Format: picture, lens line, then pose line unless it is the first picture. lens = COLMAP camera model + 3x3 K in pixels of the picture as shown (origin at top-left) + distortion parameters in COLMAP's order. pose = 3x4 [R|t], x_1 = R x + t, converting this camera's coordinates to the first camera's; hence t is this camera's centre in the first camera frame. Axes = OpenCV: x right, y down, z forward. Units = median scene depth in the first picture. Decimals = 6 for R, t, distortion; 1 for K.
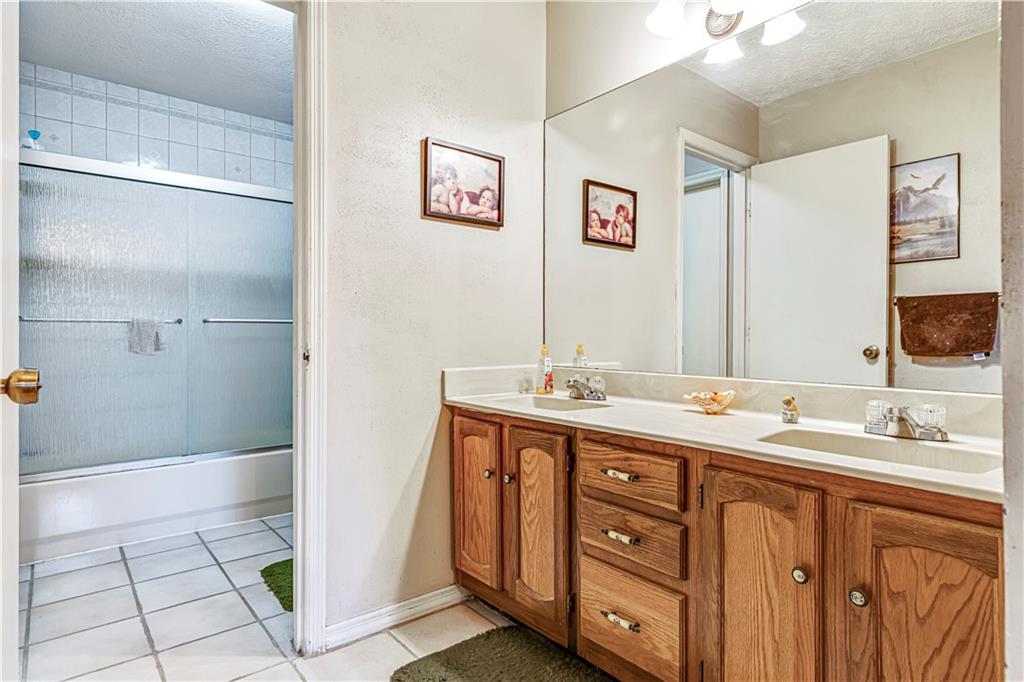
lens RADIAL K [[563.5, 0, 510.6], [0, 563.5, 335.4], [0, 0, 1]] dist [-0.006755, 0.001535]
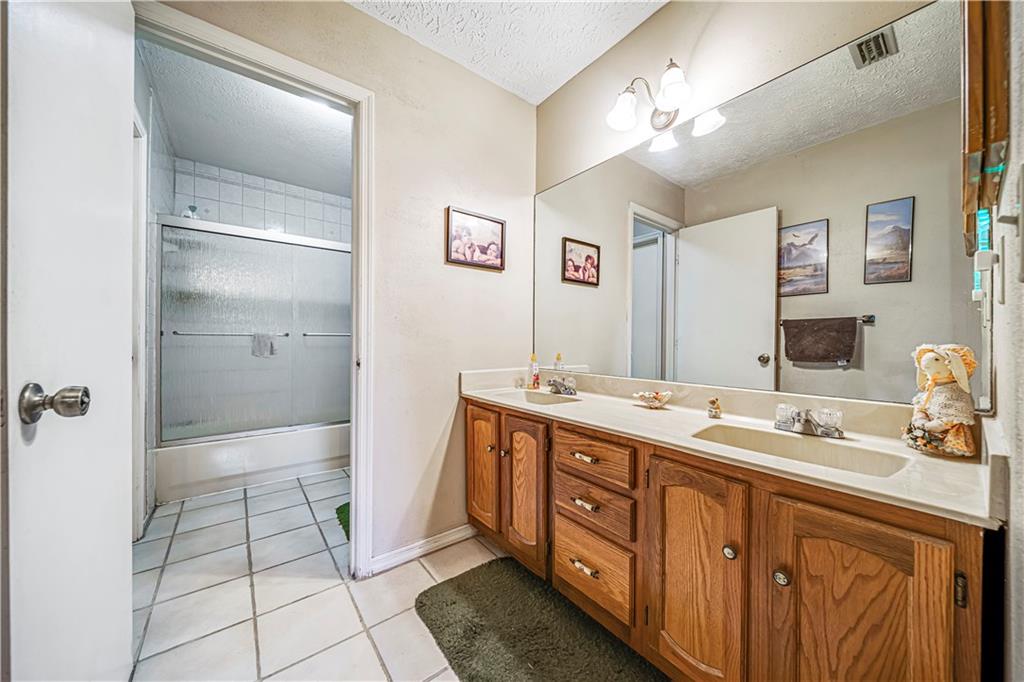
lens RADIAL K [[356.3, 0, 512.1], [0, 356.3, 341.4], [0, 0, 1]] dist [-0.007610, -0.000285]
pose [[0.999706, 0.005153, -0.023680, 0.032587], [-0.005108, 0.999985, 0.001969, -0.018407], [0.023690, -0.001848, 0.999718, 0.124162]]
